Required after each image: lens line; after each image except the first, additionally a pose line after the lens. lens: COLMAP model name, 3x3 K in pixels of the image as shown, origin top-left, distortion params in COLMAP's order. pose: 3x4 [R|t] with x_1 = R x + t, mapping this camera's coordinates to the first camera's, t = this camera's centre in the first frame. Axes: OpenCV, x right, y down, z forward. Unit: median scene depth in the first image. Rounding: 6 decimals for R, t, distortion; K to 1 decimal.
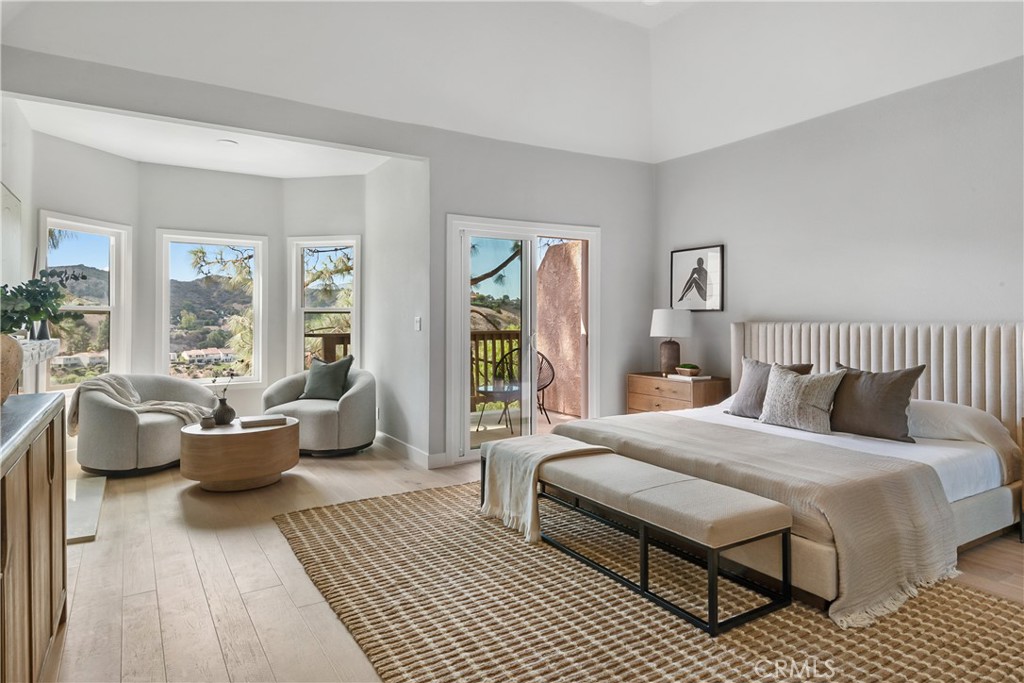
lens RADIAL K [[619.5, 0, 544.3], [0, 619.5, 304.9], [0, 0, 1]] dist [0.028629, -0.003695]
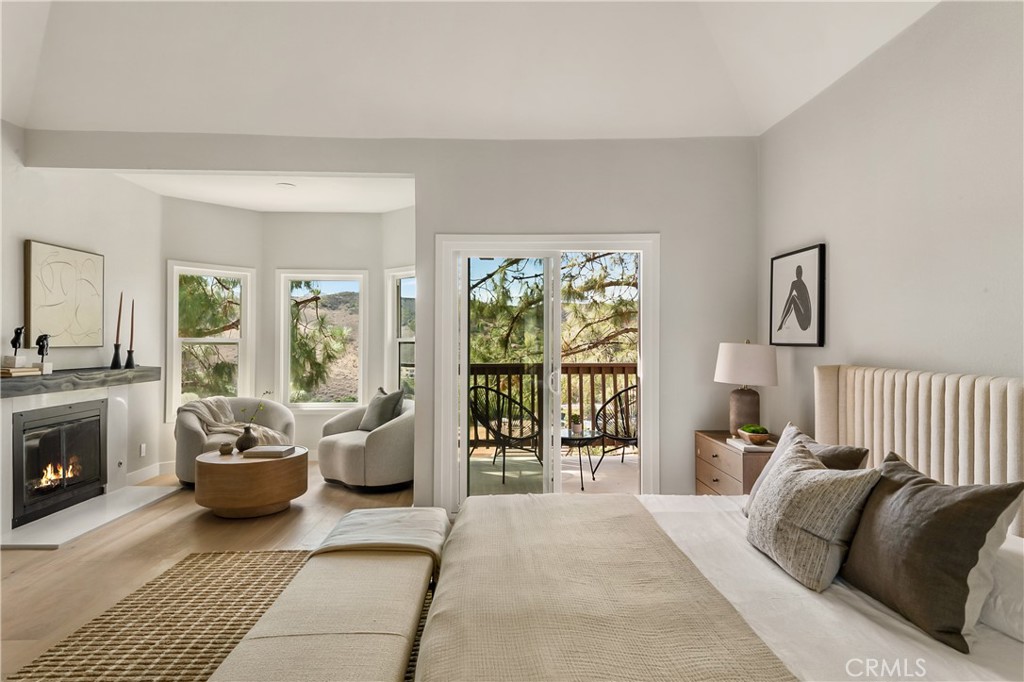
lens RADIAL K [[619.5, 0, 512.1], [0, 619.5, 332.1], [0, 0, 1]] dist [0.028629, -0.003695]
pose [[0.851340, -0.003236, -0.524604, 0.352857], [0.009325, 0.999916, 0.008965, -0.014020], [0.524531, -0.012524, 0.851299, 0.278103]]
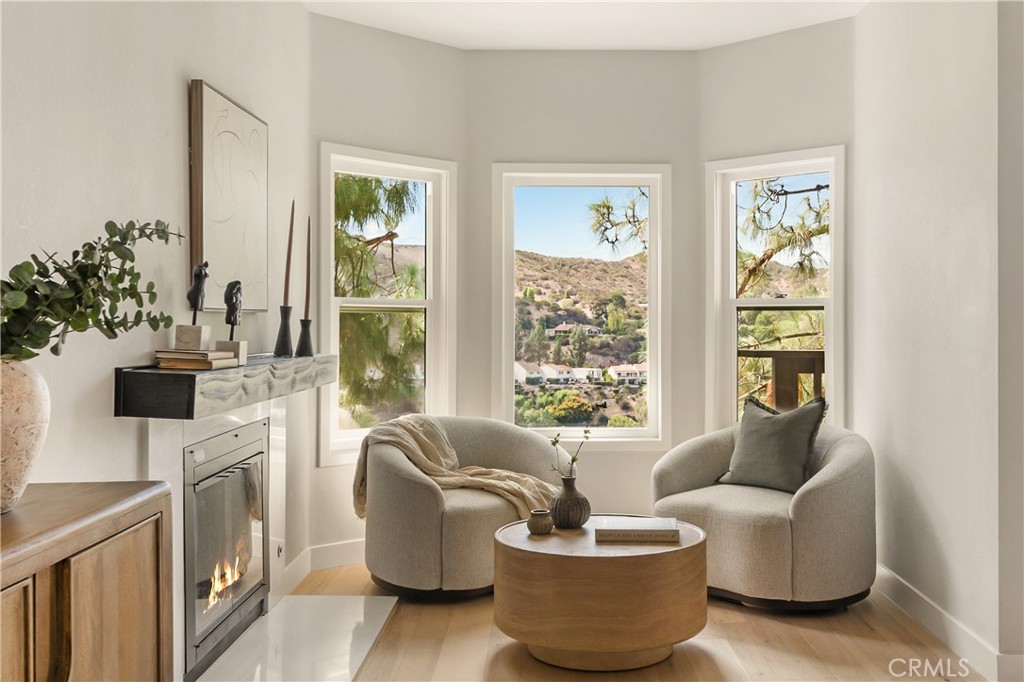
lens RADIAL K [[1101.2, 0, 539.4], [0, 1101.2, 295.9], [0, 0, 1]] dist [0.009159, 0.000000]
pose [[0.832083, -0.010773, -0.554546, -0.027095], [0.012927, 0.999916, -0.000029, 0.000891], [0.554500, -0.007144, 0.832153, 0.196839]]
